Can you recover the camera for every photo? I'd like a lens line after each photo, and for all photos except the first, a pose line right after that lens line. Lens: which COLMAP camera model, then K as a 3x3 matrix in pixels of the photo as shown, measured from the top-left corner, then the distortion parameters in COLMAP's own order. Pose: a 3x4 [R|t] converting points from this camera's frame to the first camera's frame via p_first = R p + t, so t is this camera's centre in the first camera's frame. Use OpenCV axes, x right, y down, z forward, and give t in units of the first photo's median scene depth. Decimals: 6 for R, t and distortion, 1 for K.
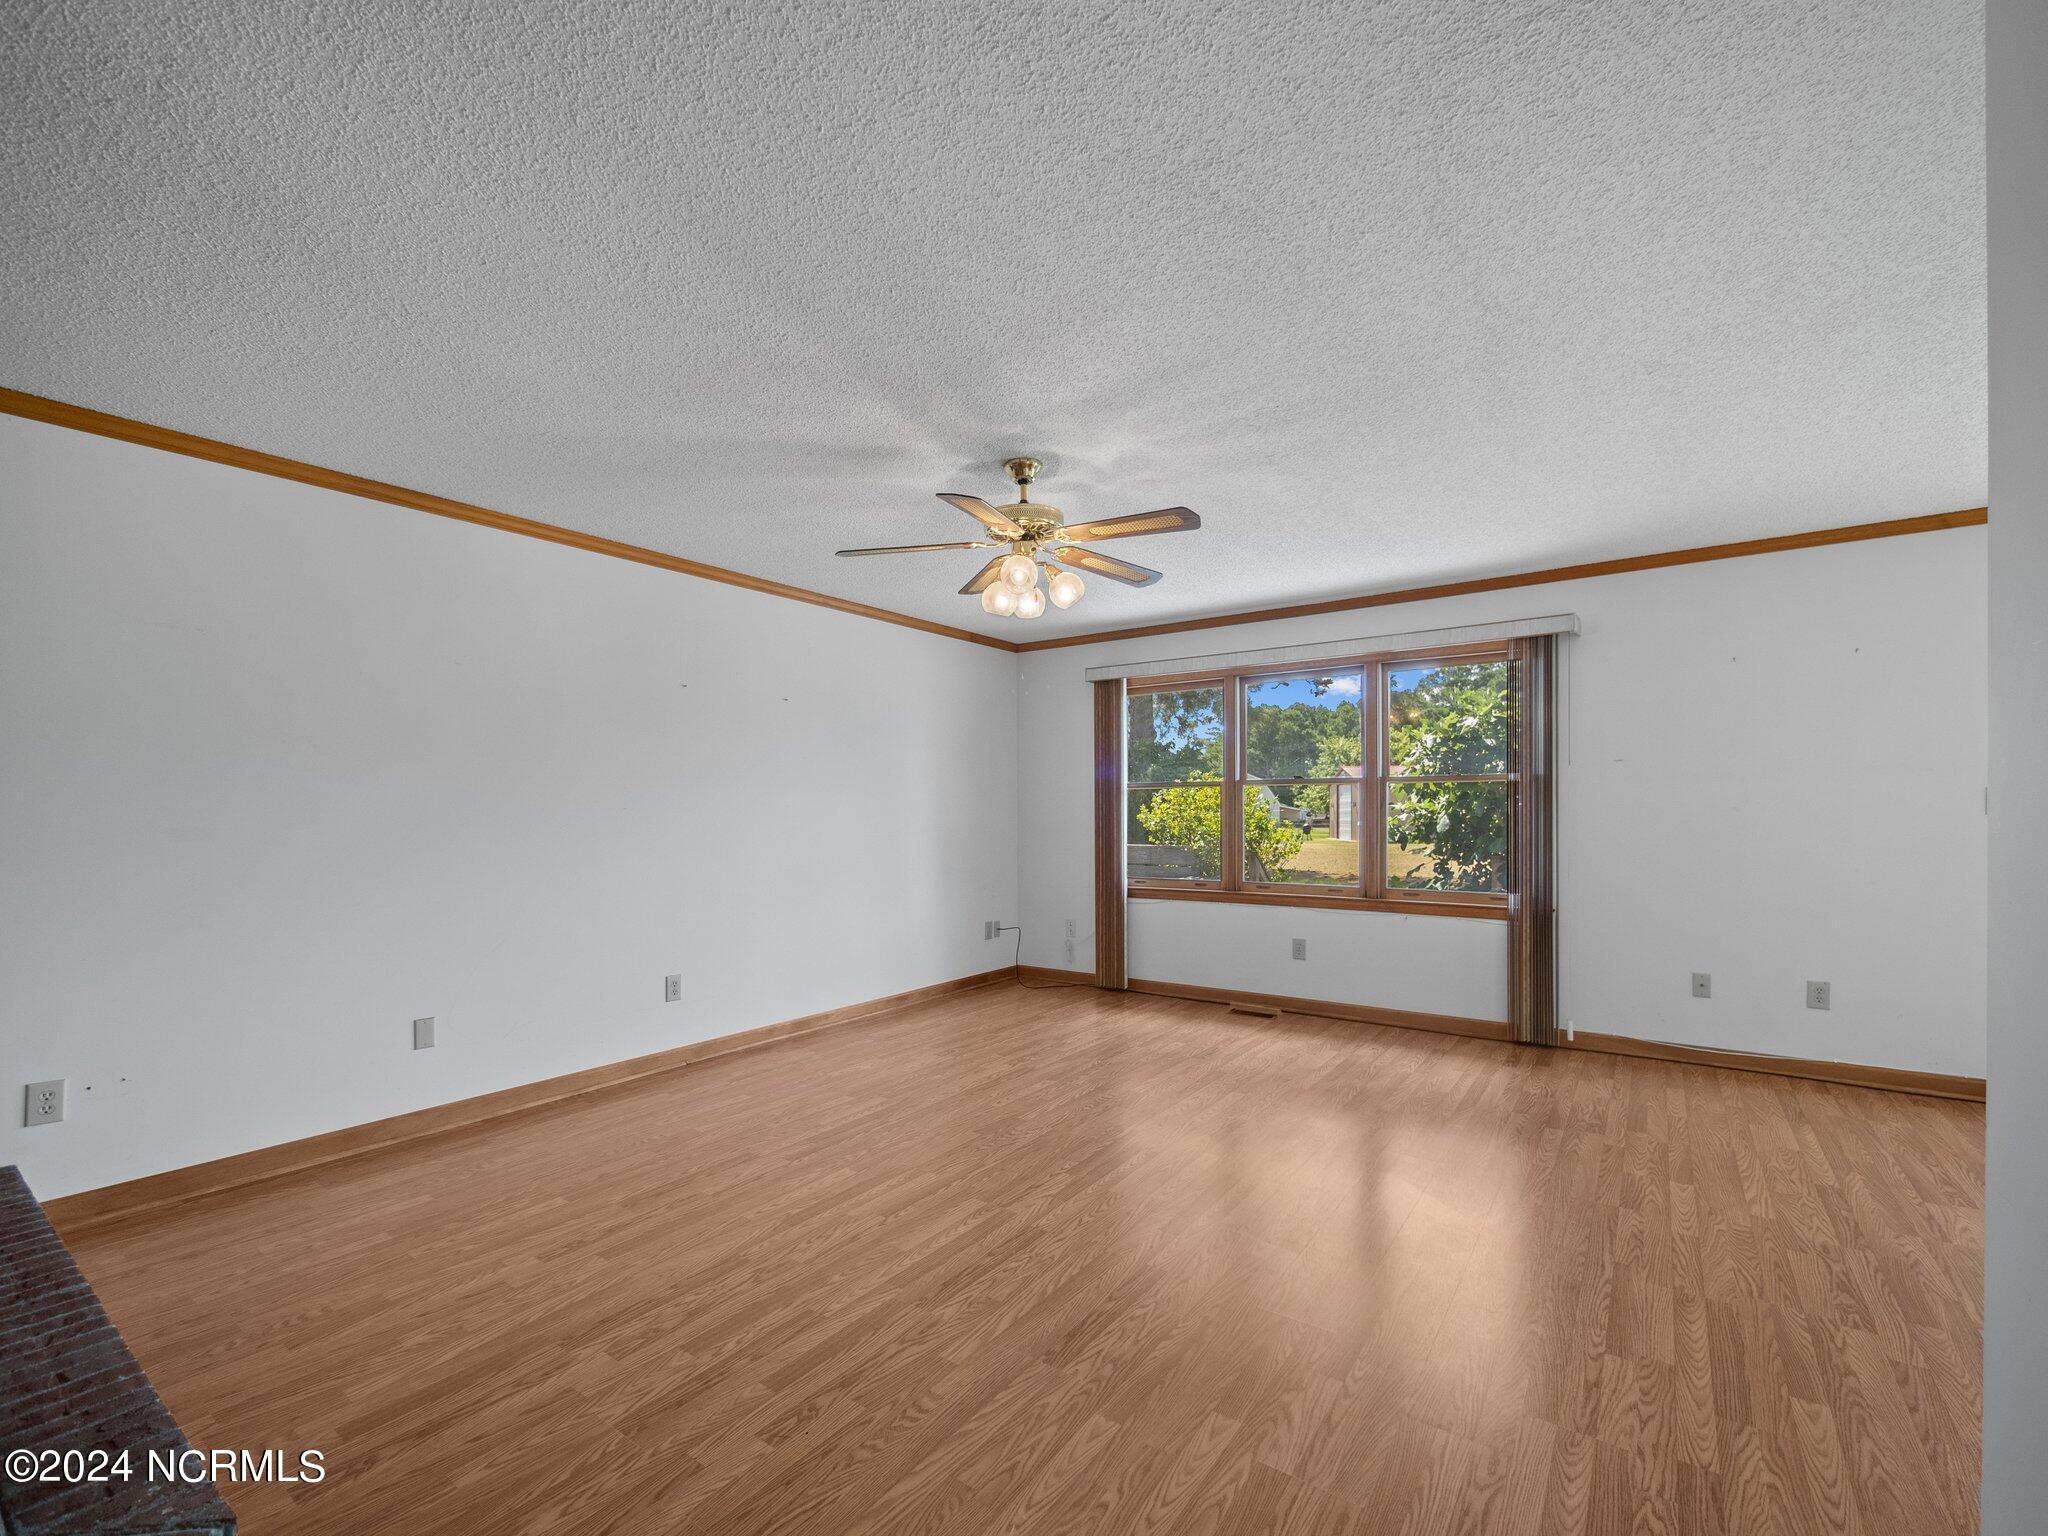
lens RADIAL K [[876.5, 0, 1029.0], [0, 876.5, 812.8], [0, 0, 1]] dist [-0.006287, 0.000503]
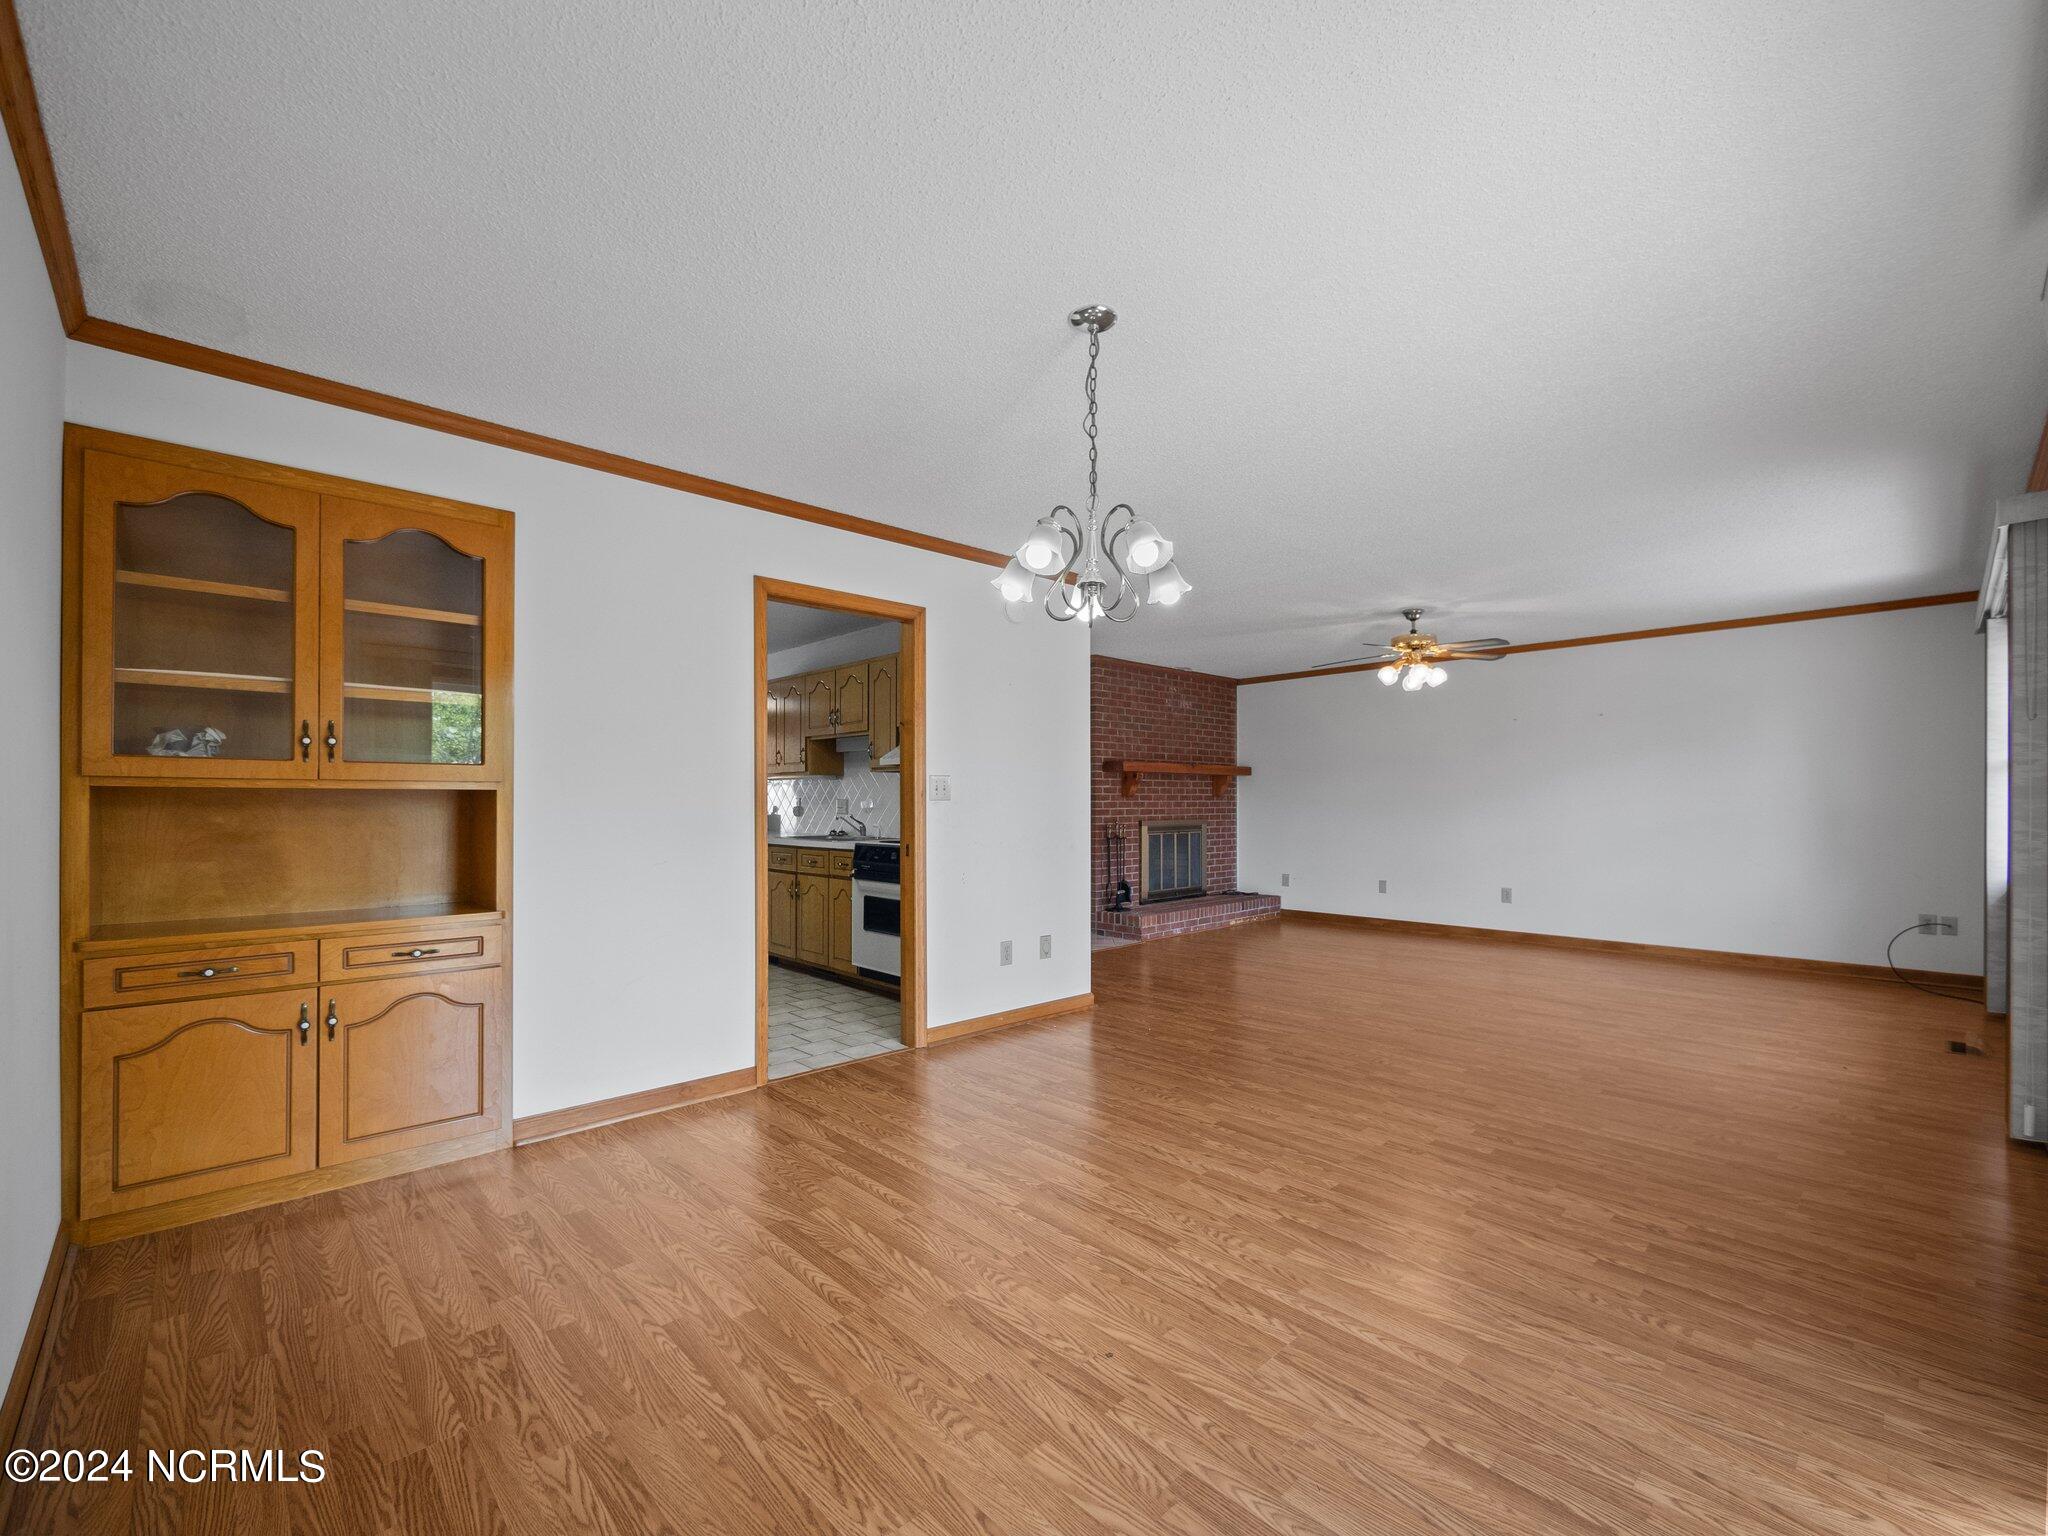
lens RADIAL K [[890.3, 0, 1017.7], [0, 890.3, 769.2], [0, 0, 1]] dist [-0.001648, 0.000097]
pose [[-0.193625, -0.022817, -0.980810, 2.470781], [0.016993, 0.999502, -0.026606, -0.026640], [0.980928, -0.021818, -0.193141, 0.644556]]
